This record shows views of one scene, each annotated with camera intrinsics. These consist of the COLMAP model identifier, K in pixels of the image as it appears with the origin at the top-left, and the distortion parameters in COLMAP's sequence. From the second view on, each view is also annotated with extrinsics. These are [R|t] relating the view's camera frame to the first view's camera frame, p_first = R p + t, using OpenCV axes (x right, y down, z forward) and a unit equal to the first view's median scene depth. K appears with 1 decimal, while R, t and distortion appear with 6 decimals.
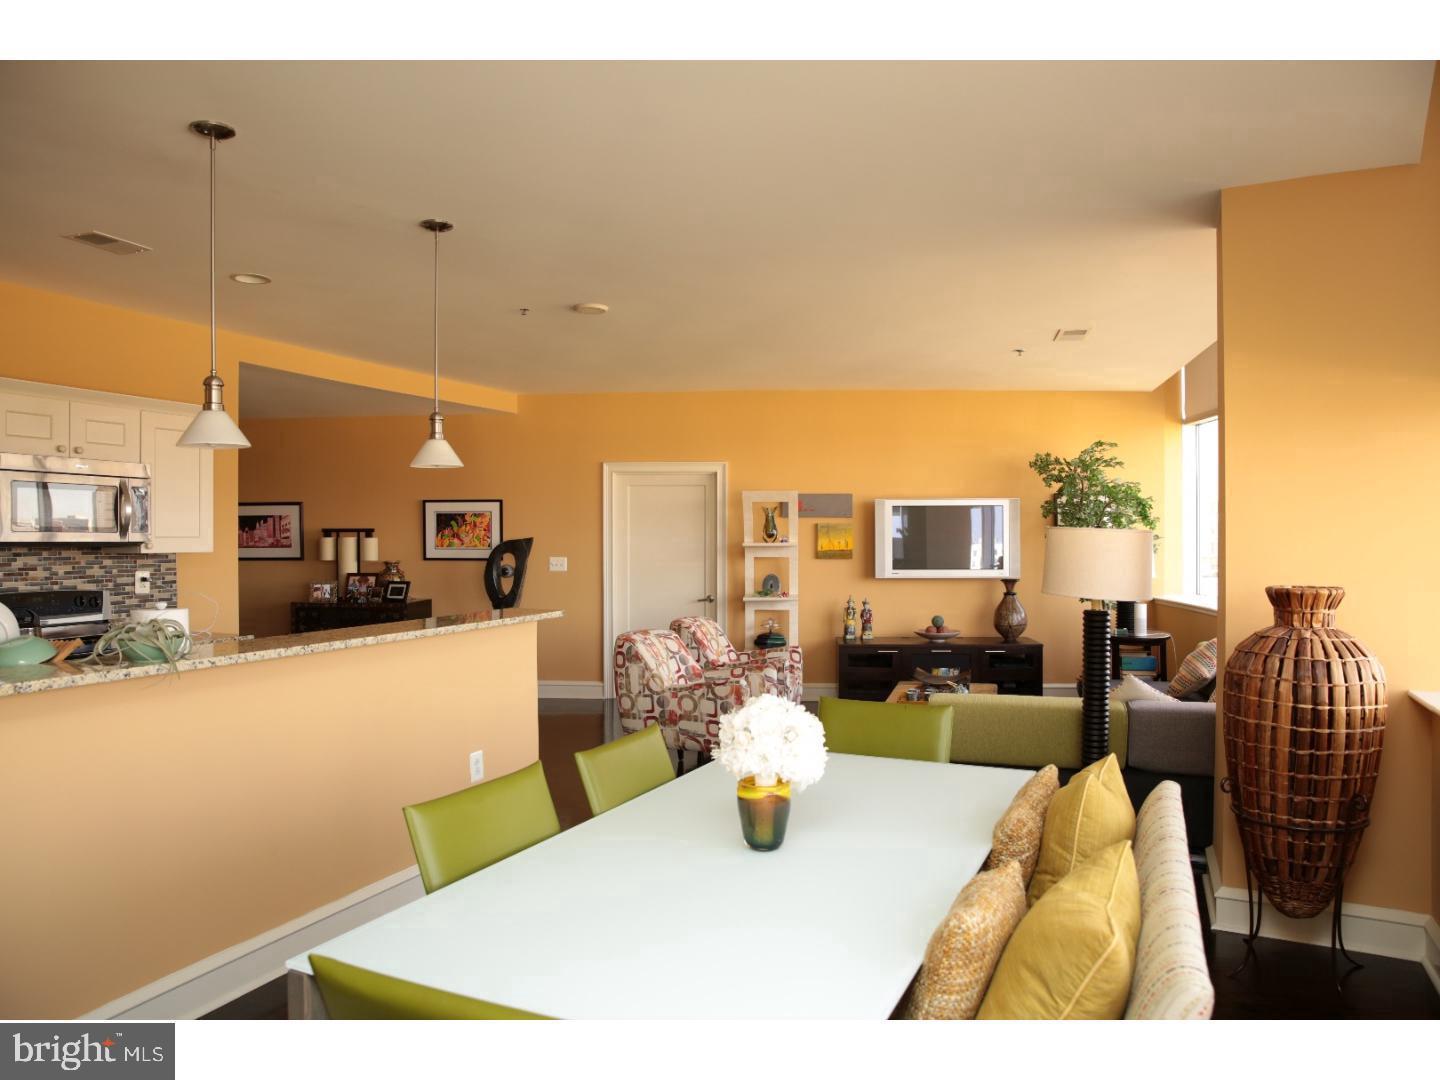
lens RADIAL K [[994.2, 0, 720.1], [0, 994.2, 535.9], [0, 0, 1]] dist [-0.087502, 0.042908]
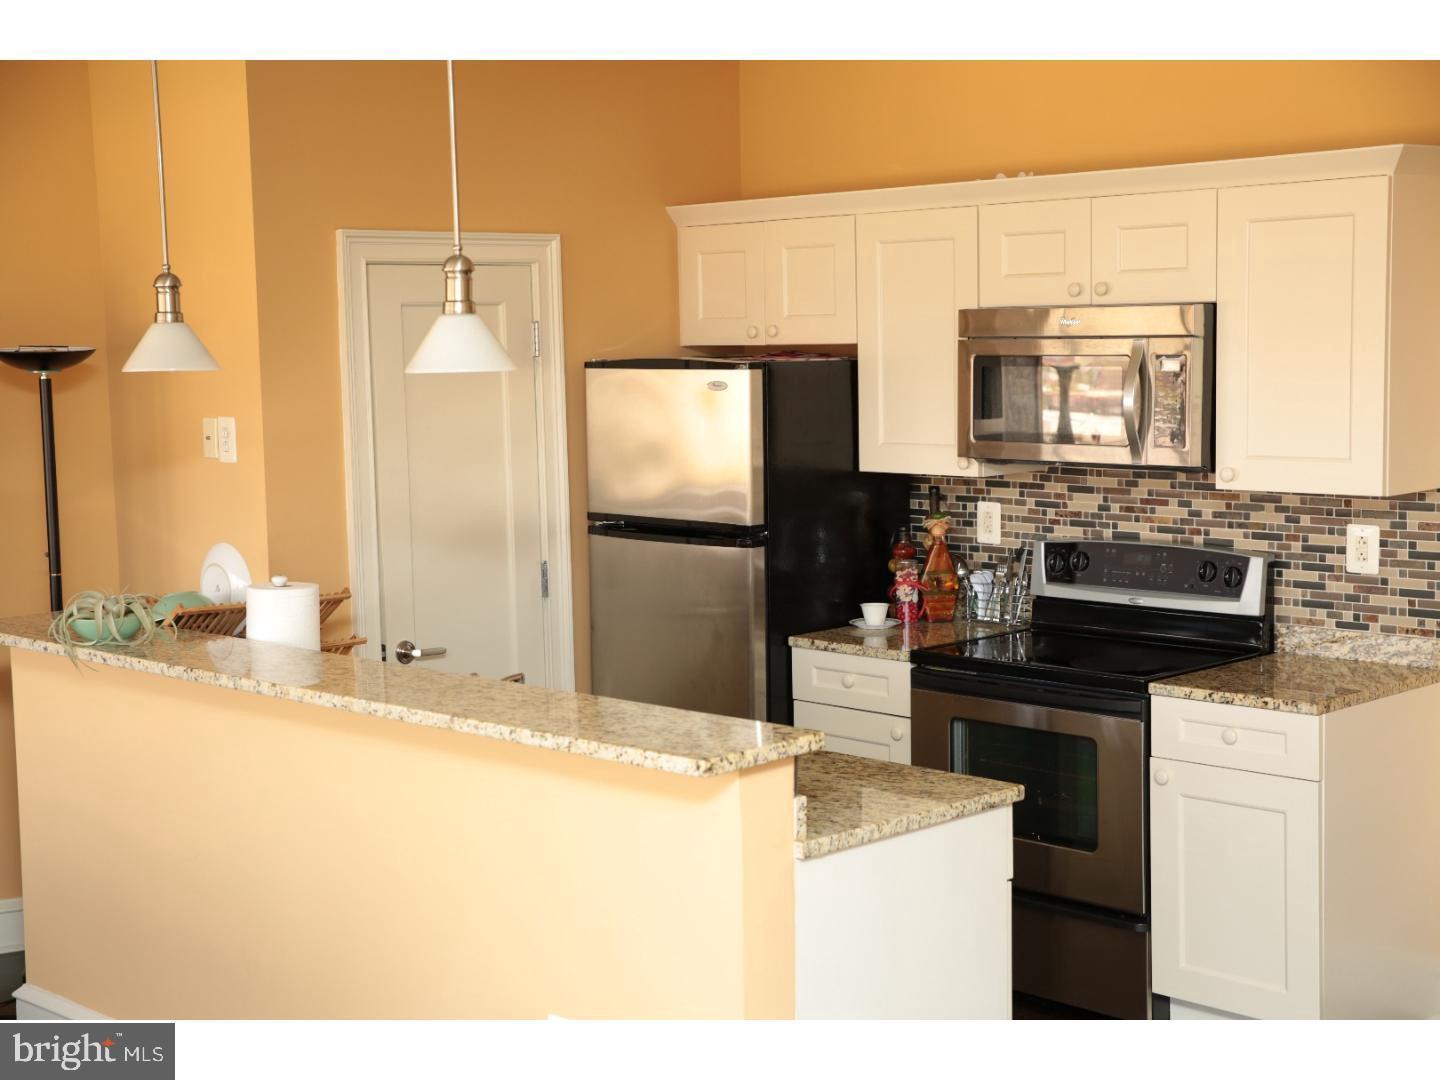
lens RADIAL K [[2067.2, 0, 720.0], [0, 2067.2, 540.8], [0, 0, 1]] dist [0.091091, 0.000000]
pose [[-0.343460, 0.106137, -0.933151, 0.457895], [0.018087, 0.994157, 0.106418, -0.070655], [0.938993, 0.019672, -0.343373, 1.110705]]
